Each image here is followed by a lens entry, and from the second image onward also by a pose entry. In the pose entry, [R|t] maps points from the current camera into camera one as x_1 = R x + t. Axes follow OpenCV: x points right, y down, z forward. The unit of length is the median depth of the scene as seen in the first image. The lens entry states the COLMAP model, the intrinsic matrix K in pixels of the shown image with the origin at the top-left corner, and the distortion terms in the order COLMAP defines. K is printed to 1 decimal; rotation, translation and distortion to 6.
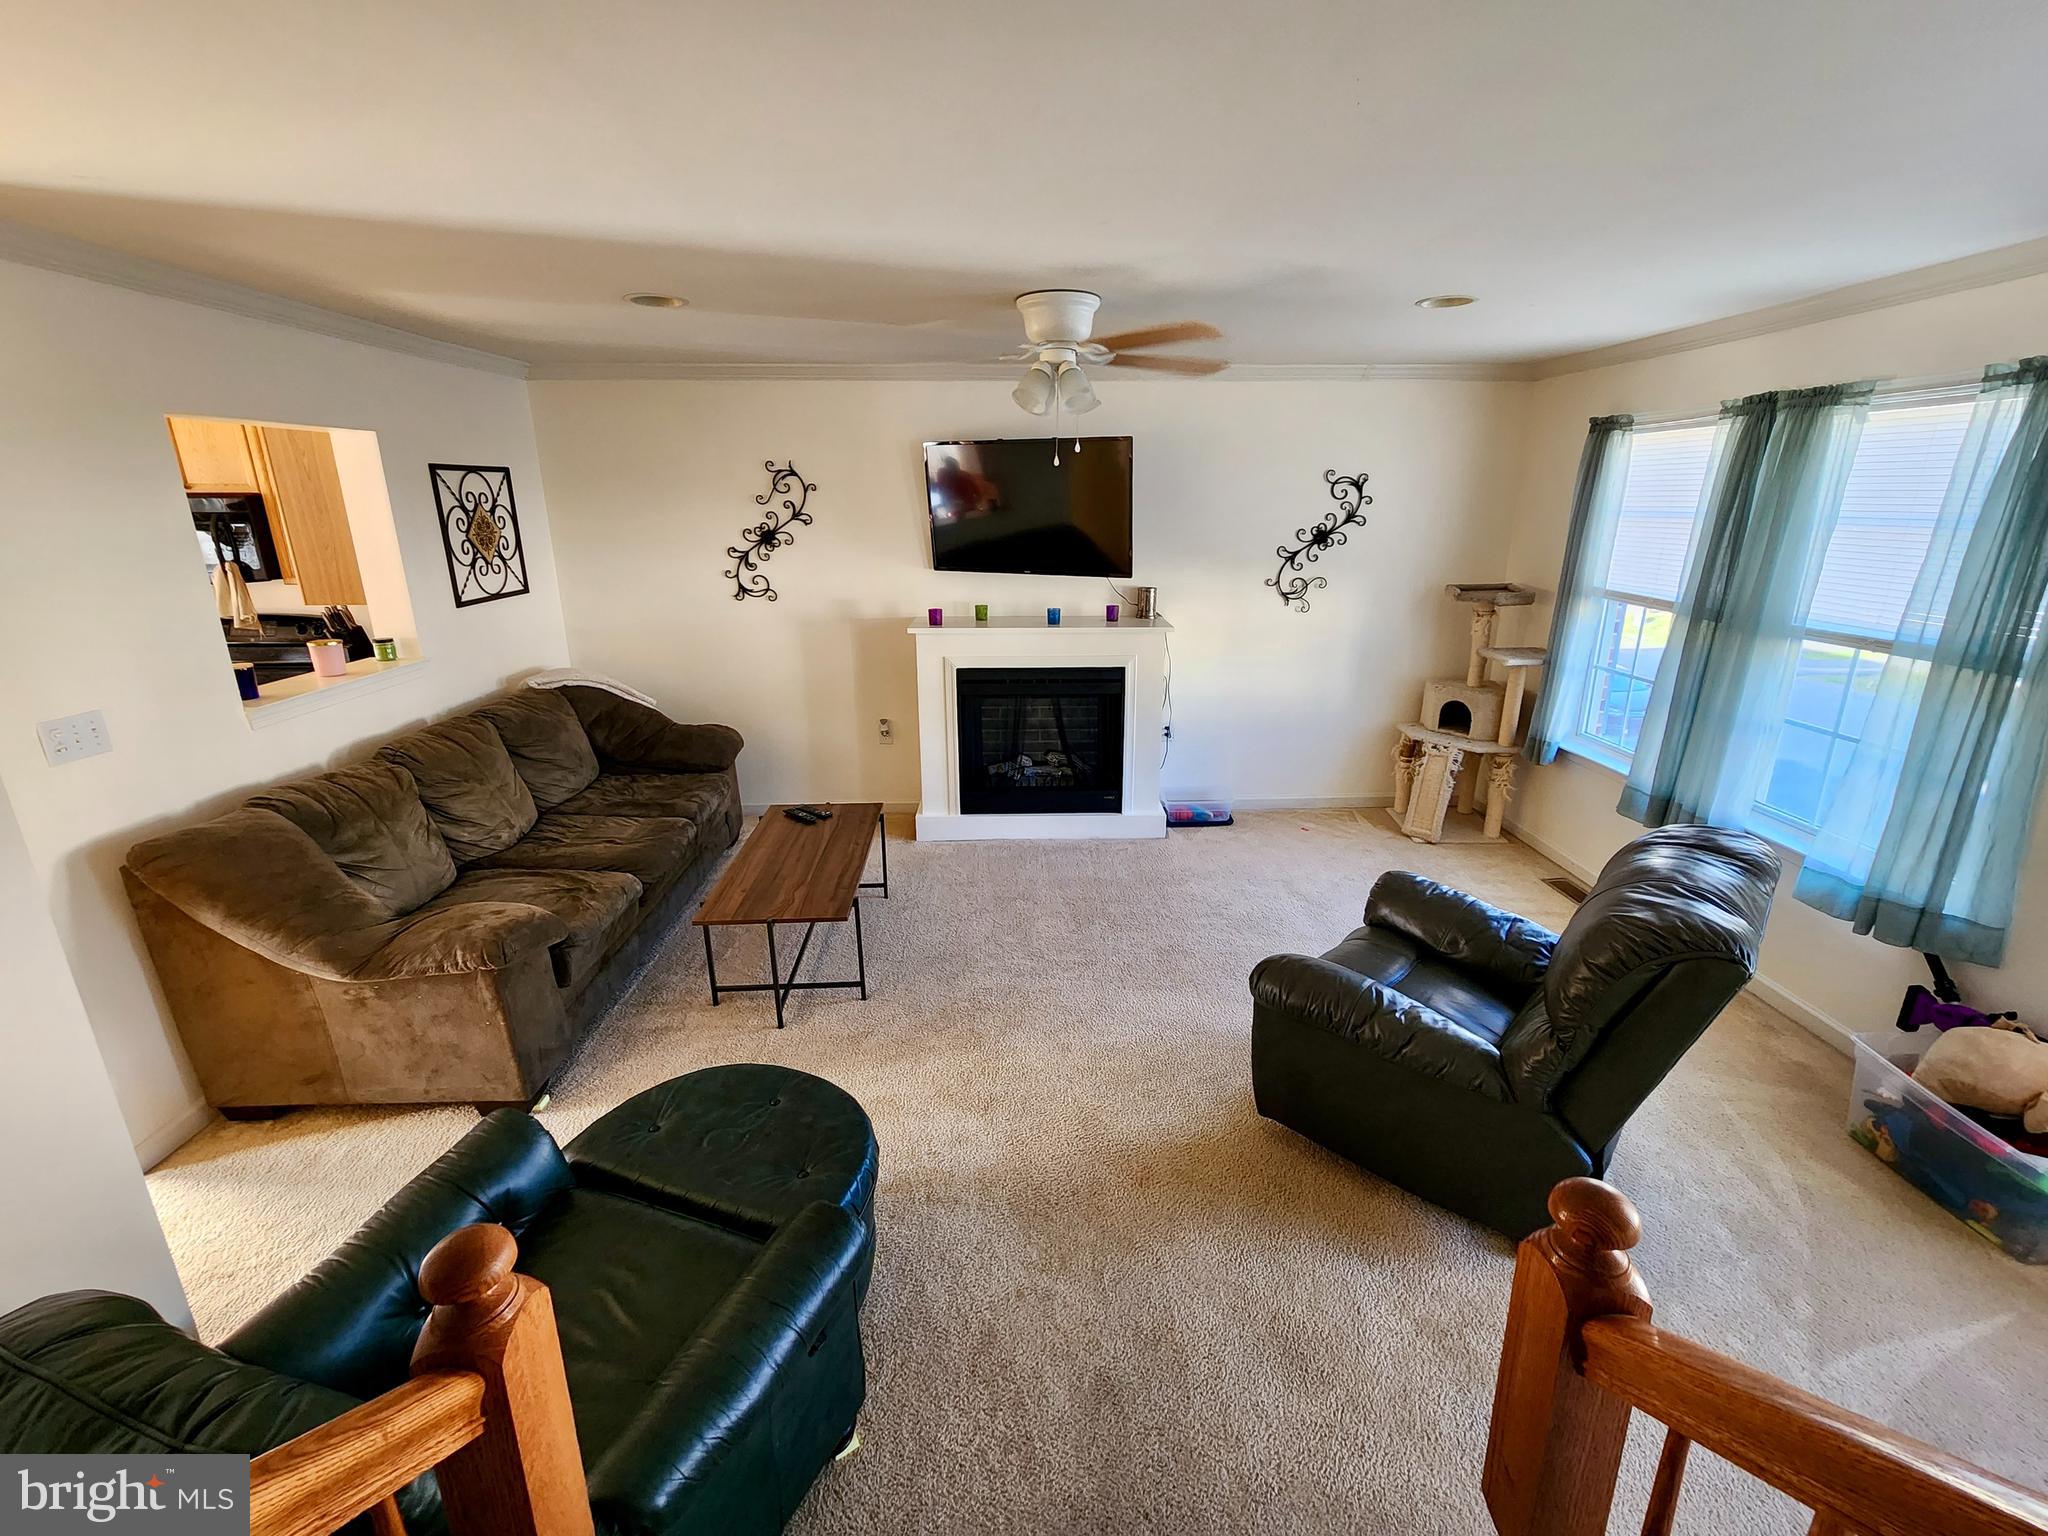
lens RADIAL K [[849.2, 0, 1019.5], [0, 849.2, 757.8], [0, 0, 1]] dist [-0.003184, -0.000050]
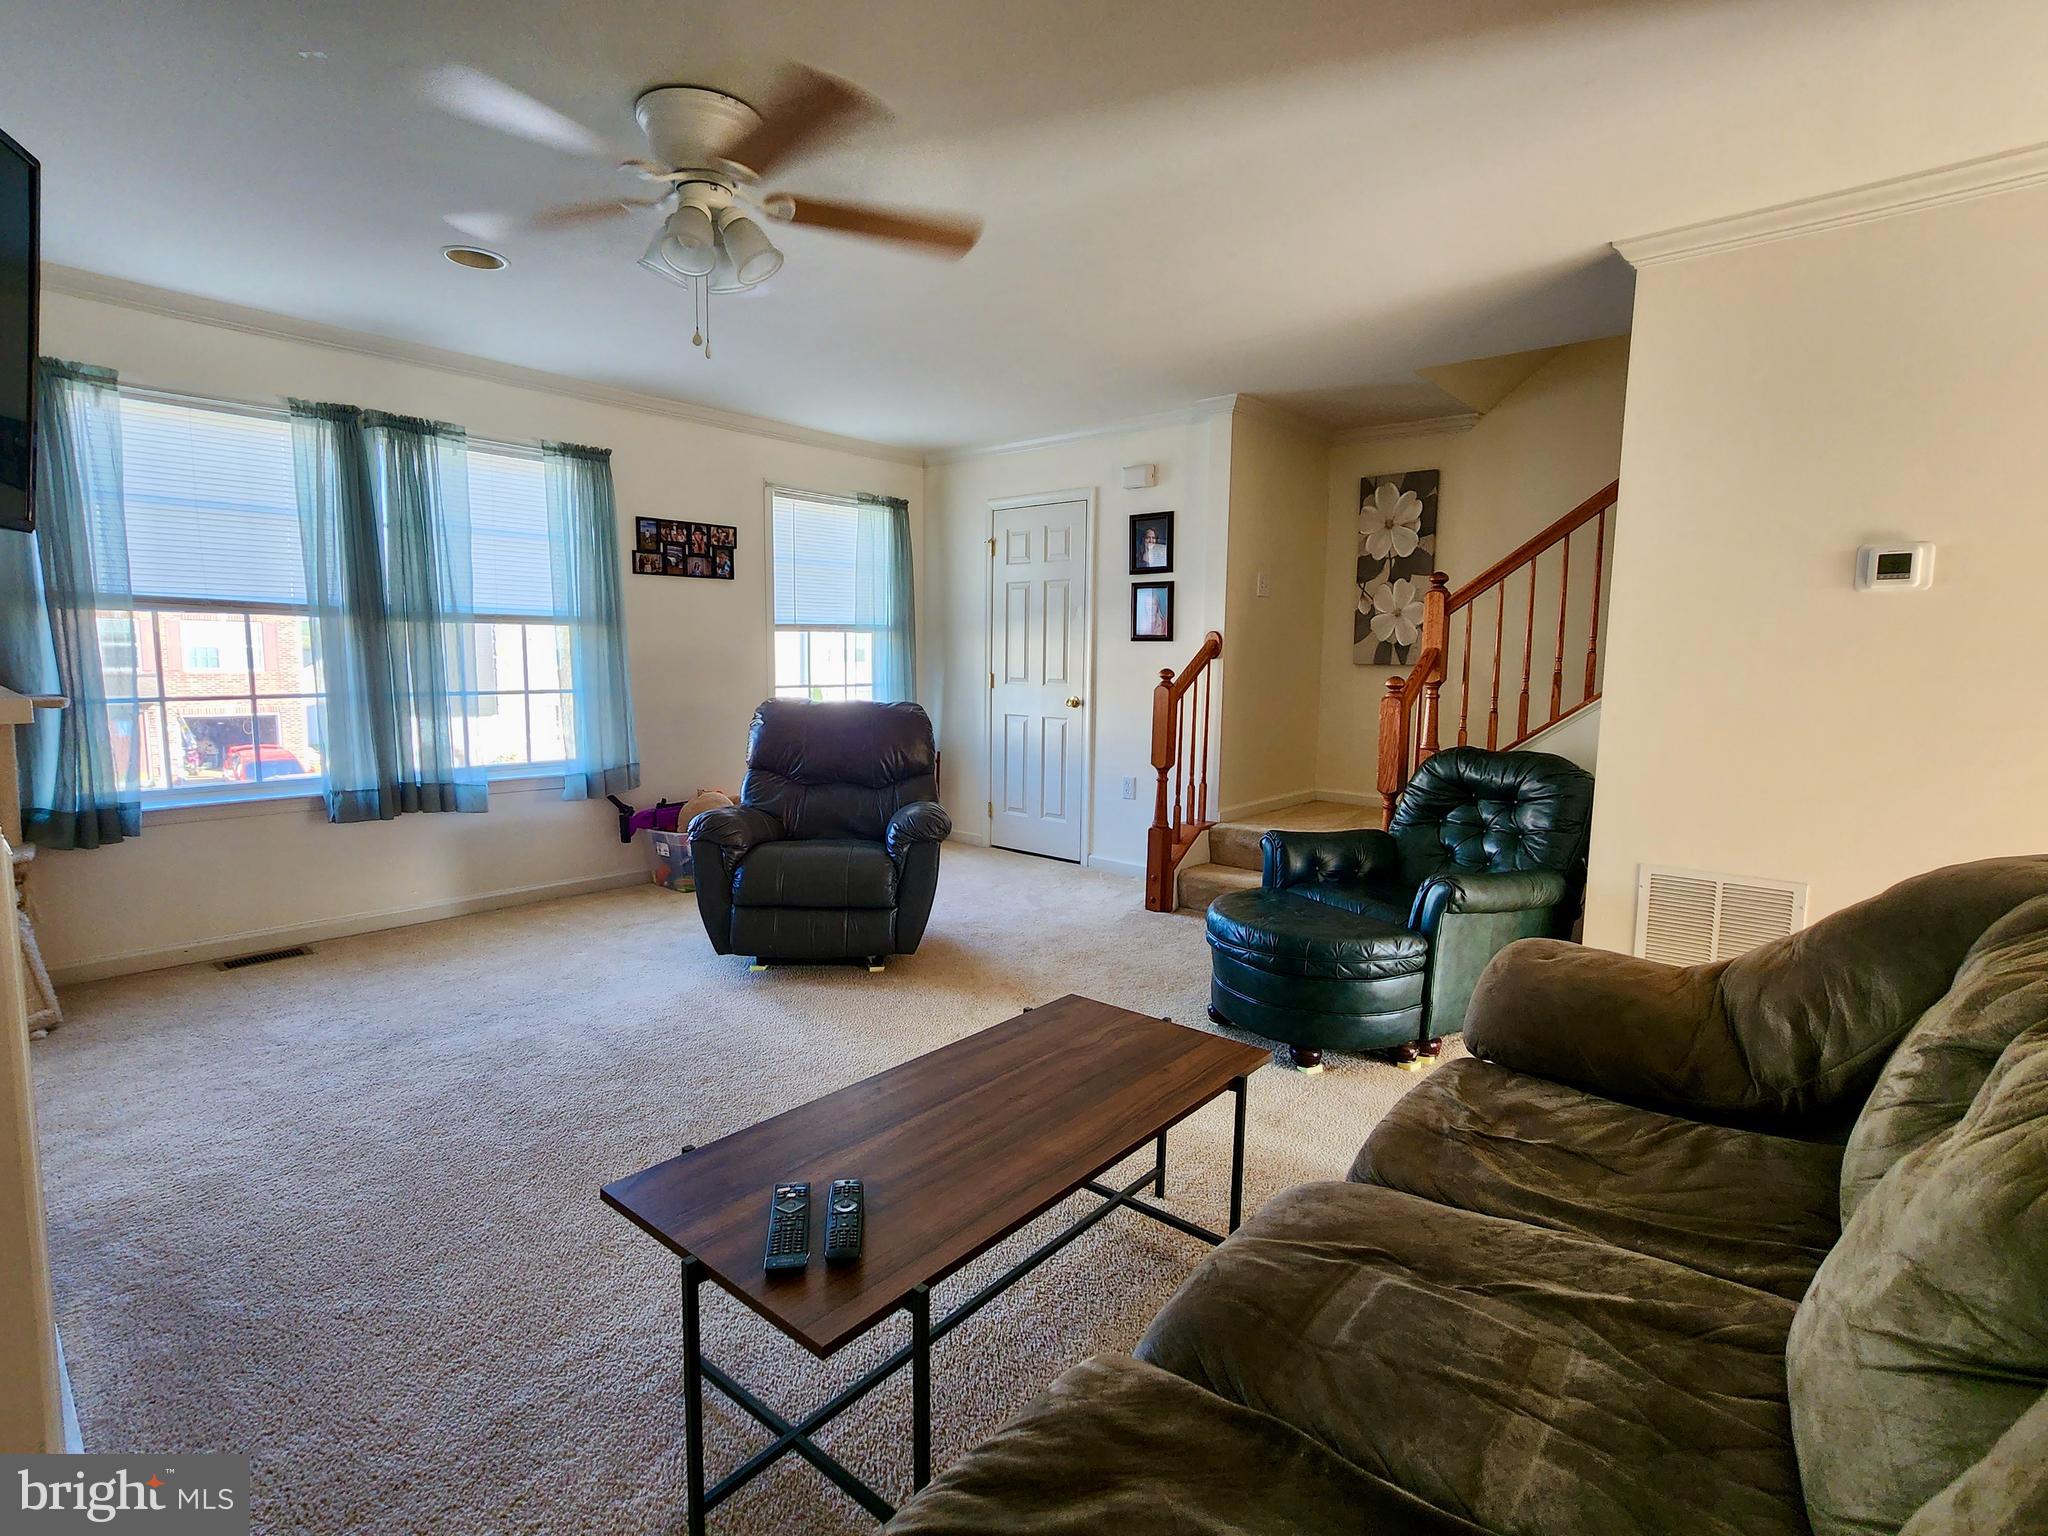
lens RADIAL K [[1010.8, 0, 1025.6], [0, 1010.8, 779.1], [0, 0, 1]] dist [-0.001662, 0.001744]
pose [[-0.737572, -0.092978, 0.668837, -0.455091], [0.182248, 0.926311, 0.329748, -0.164416], [-0.650210, 0.365107, -0.666276, 0.961967]]
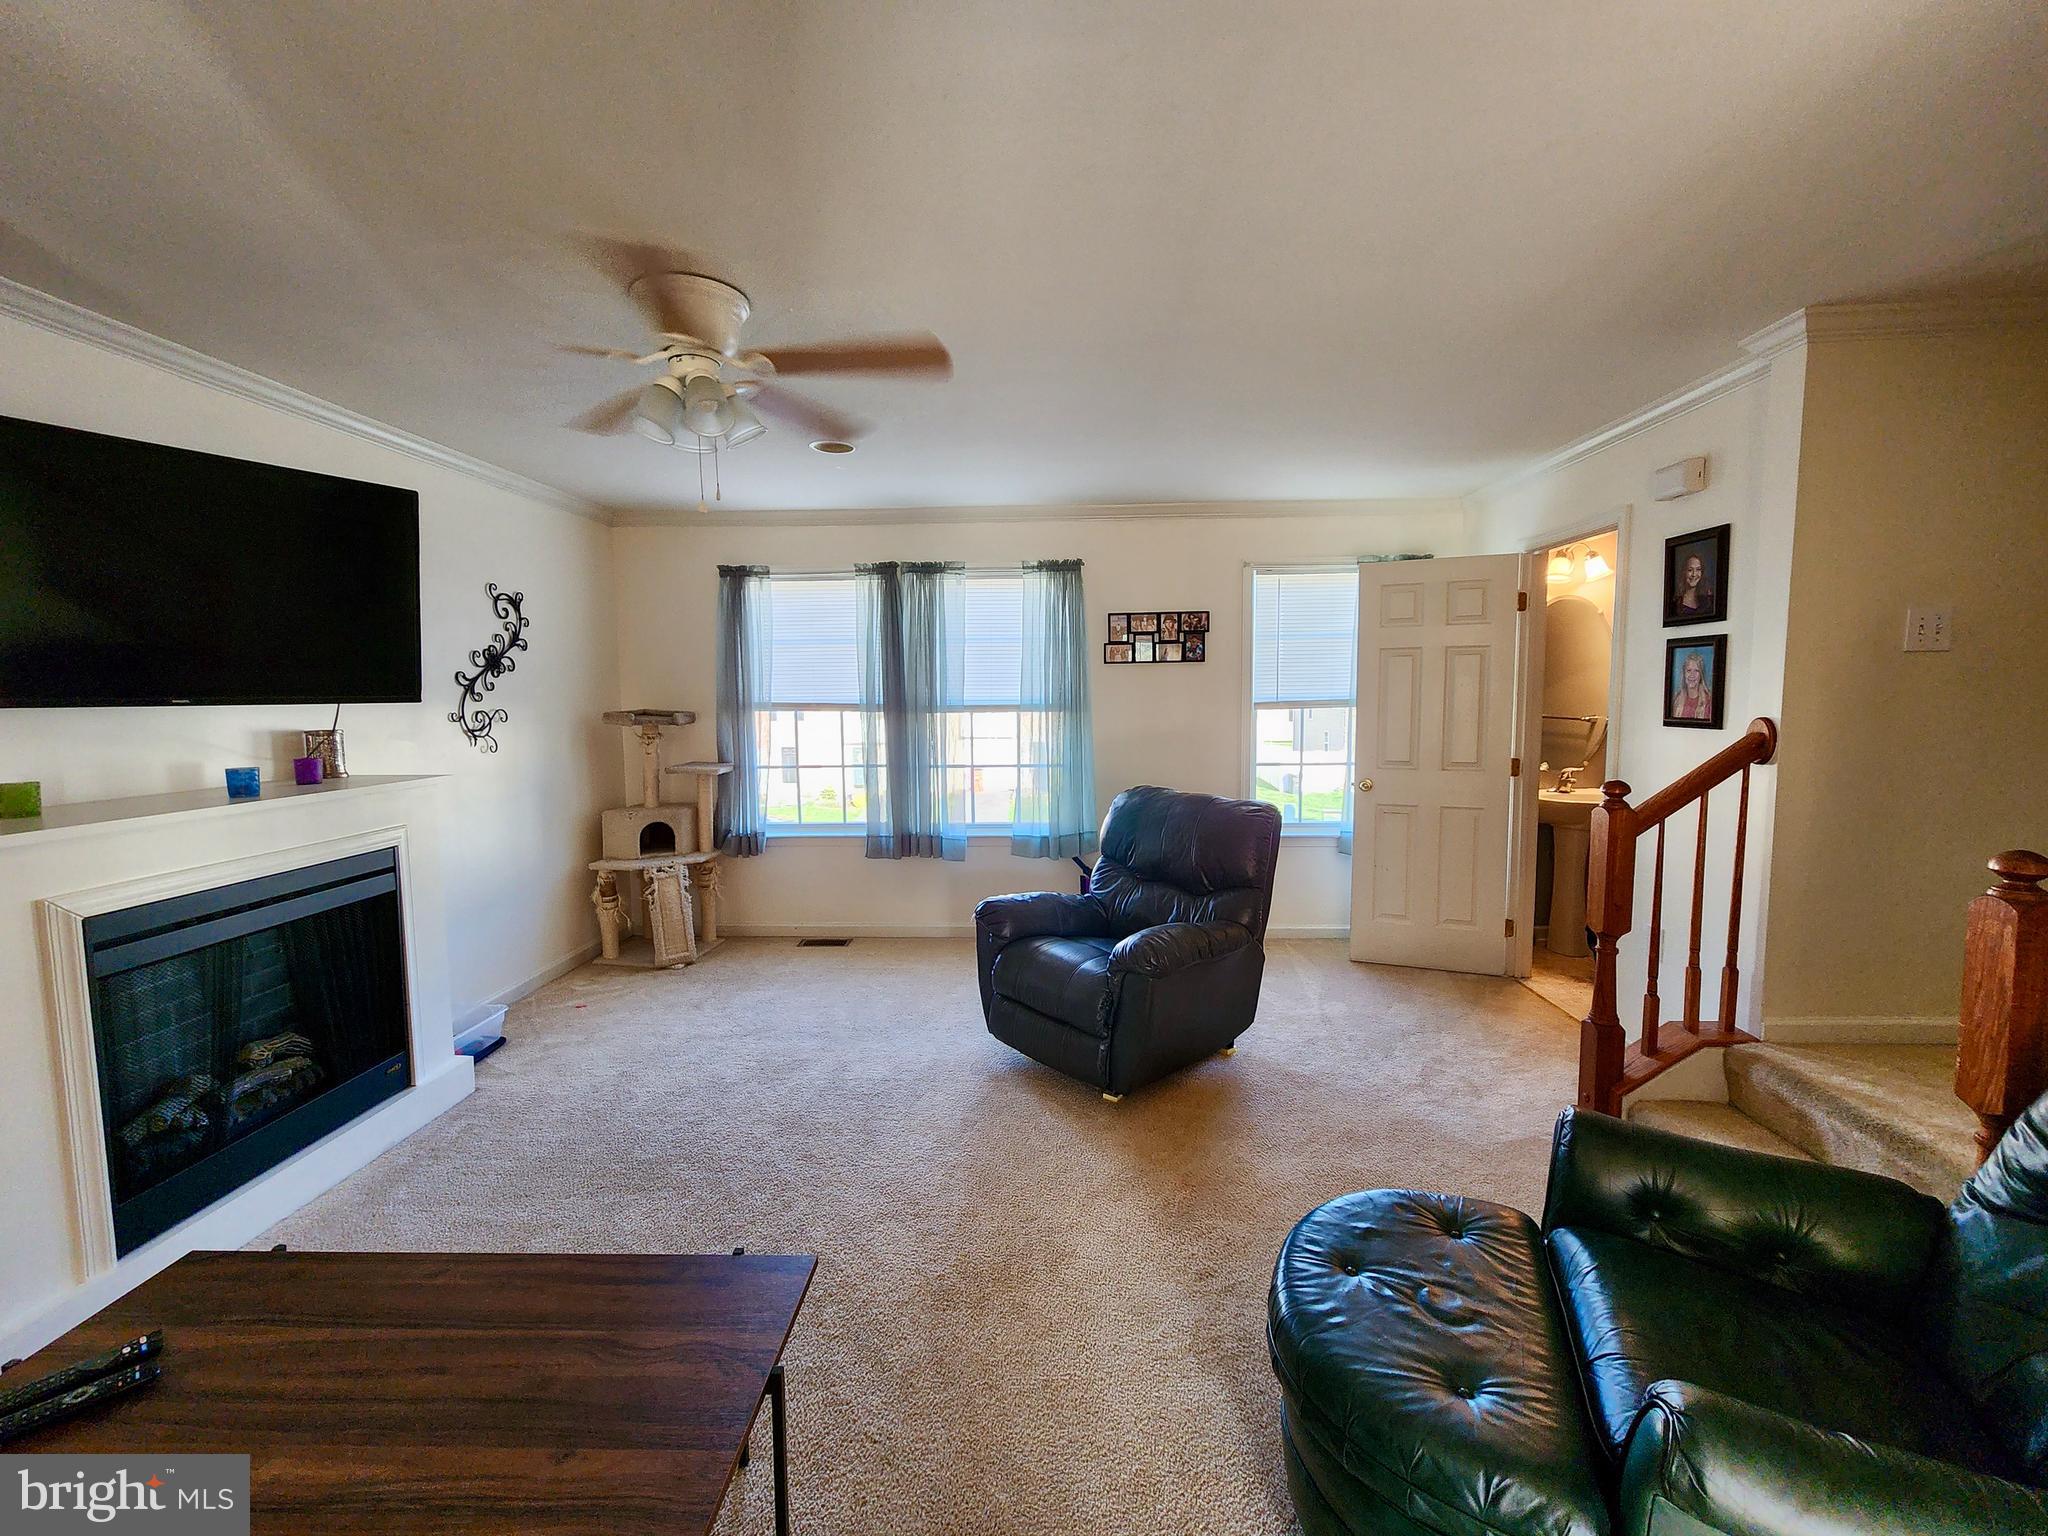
lens RADIAL K [[849.2, 0, 1024.7], [0, 849.2, 766.4], [0, 0, 1]] dist [-0.003184, -0.000050]
pose [[0.076999, -0.087096, 0.993220, -0.439085], [0.295872, 0.953300, 0.060658, -0.061688], [-0.952119, 0.289195, 0.099173, 0.465750]]
